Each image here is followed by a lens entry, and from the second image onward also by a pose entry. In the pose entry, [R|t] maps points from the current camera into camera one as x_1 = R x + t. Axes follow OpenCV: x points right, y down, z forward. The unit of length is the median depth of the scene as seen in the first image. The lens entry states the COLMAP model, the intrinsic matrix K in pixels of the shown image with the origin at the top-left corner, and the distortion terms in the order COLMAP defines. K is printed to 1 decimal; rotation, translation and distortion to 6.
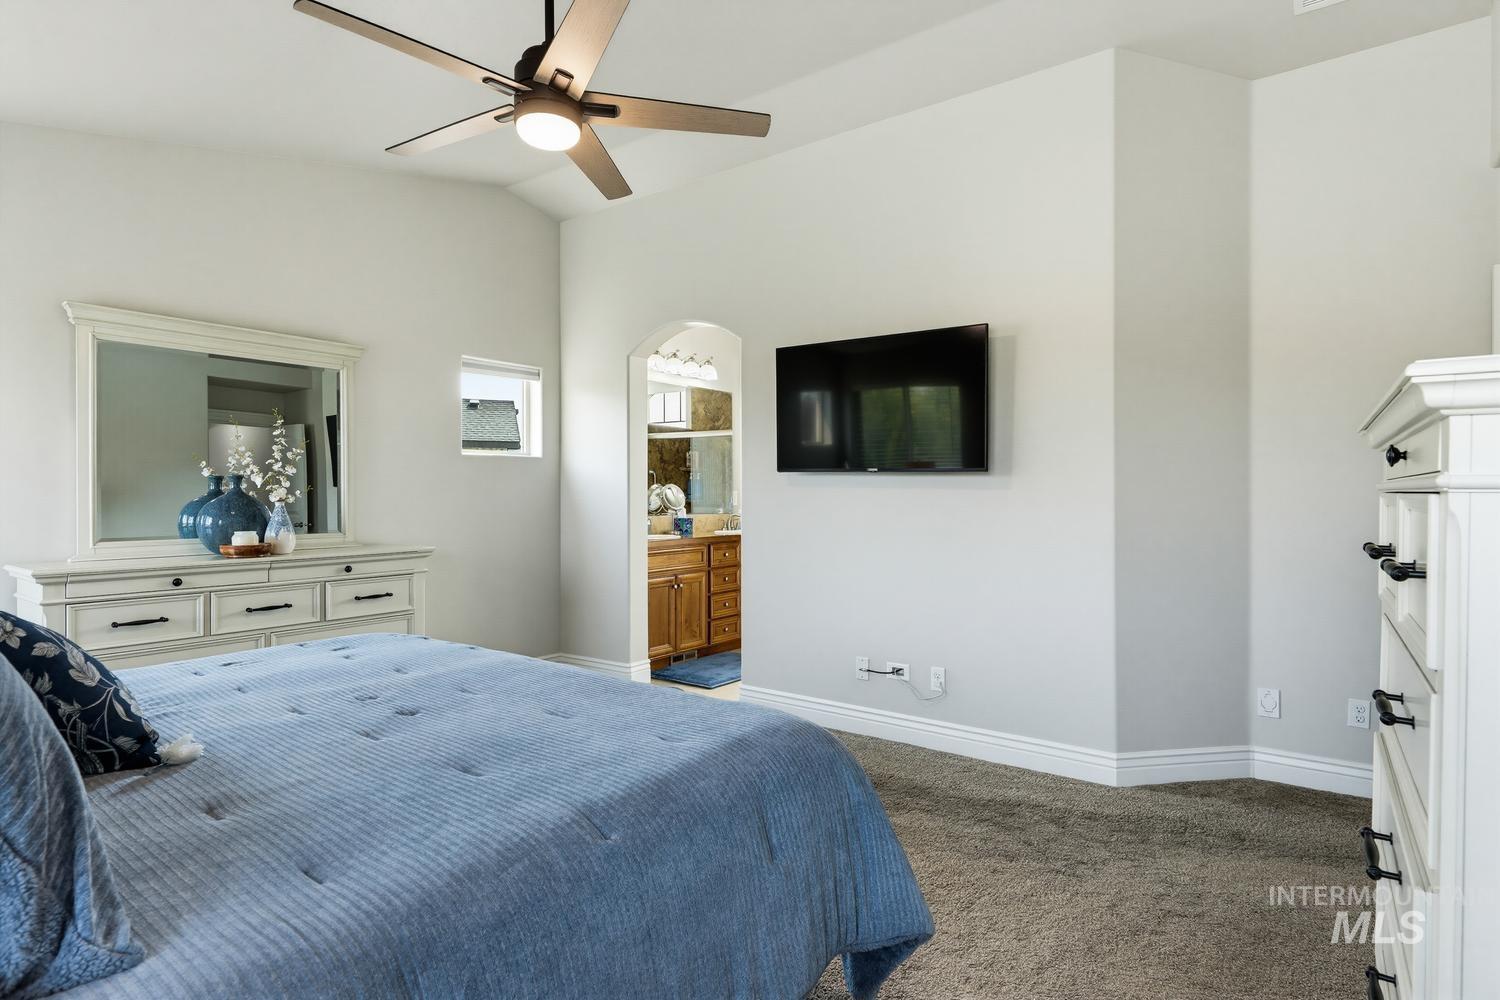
lens RADIAL K [[776.1, 0, 750.0], [0, 776.1, 500.0], [0, 0, 1]] dist [-0.000616, -0.000940]
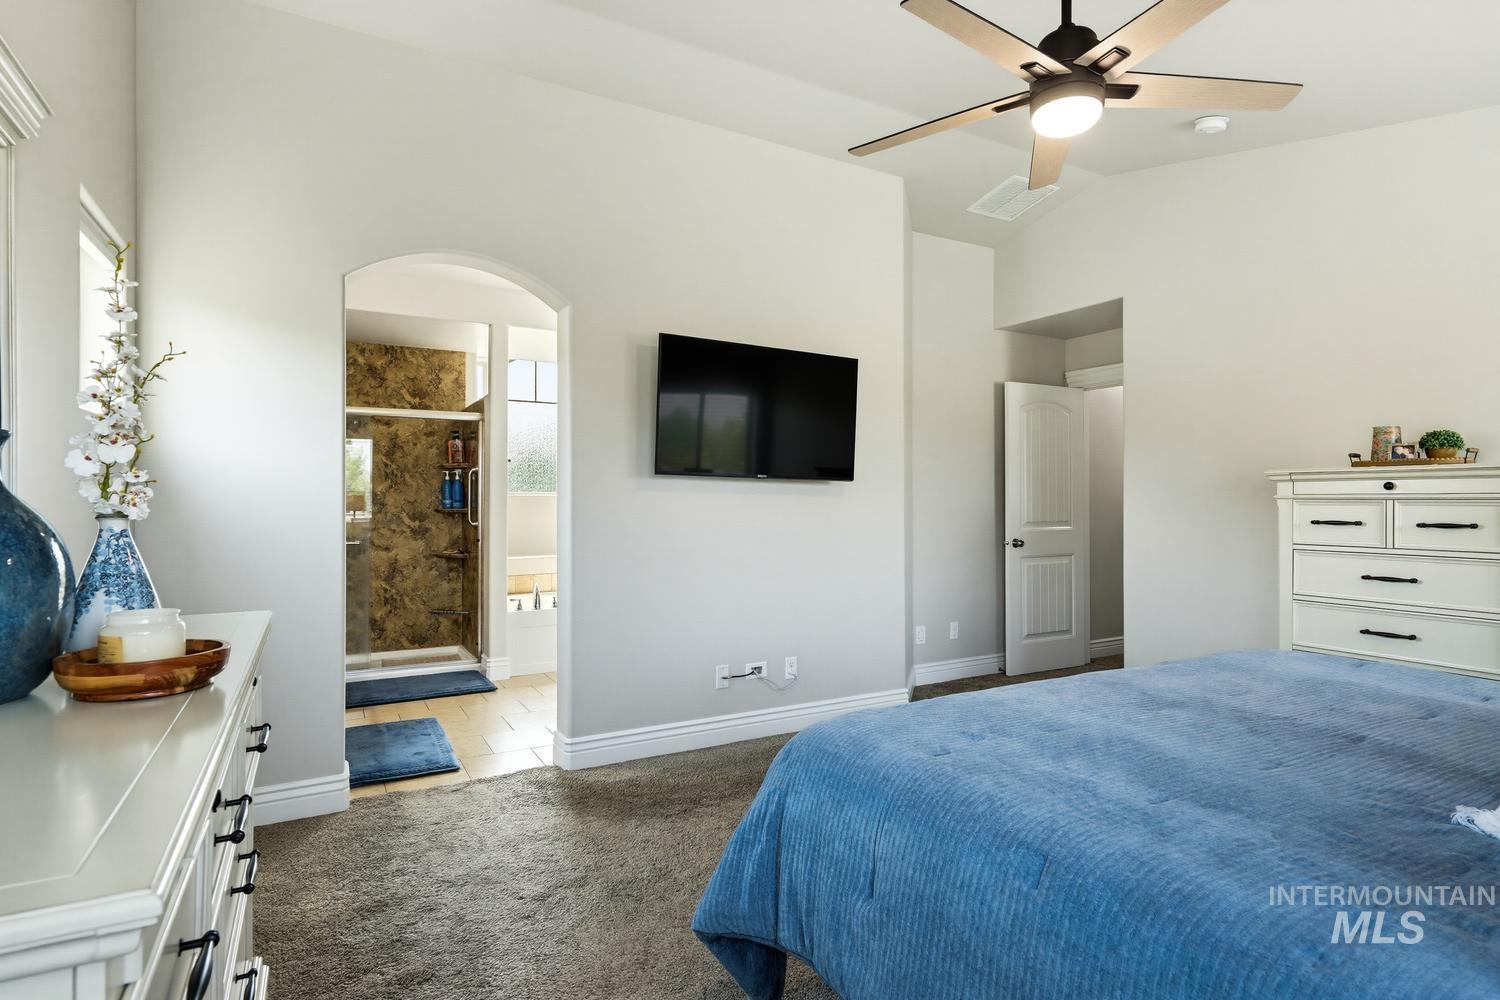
lens RADIAL K [[776.1, 0, 750.0], [0, 776.1, 500.0], [0, 0, 1]] dist [-0.000616, -0.000940]
pose [[0.405767, -0.002188, 0.913974, -0.763048], [0.010540, 0.999942, -0.002285, -0.004032], [-0.913916, 0.010561, 0.405766, 0.590464]]
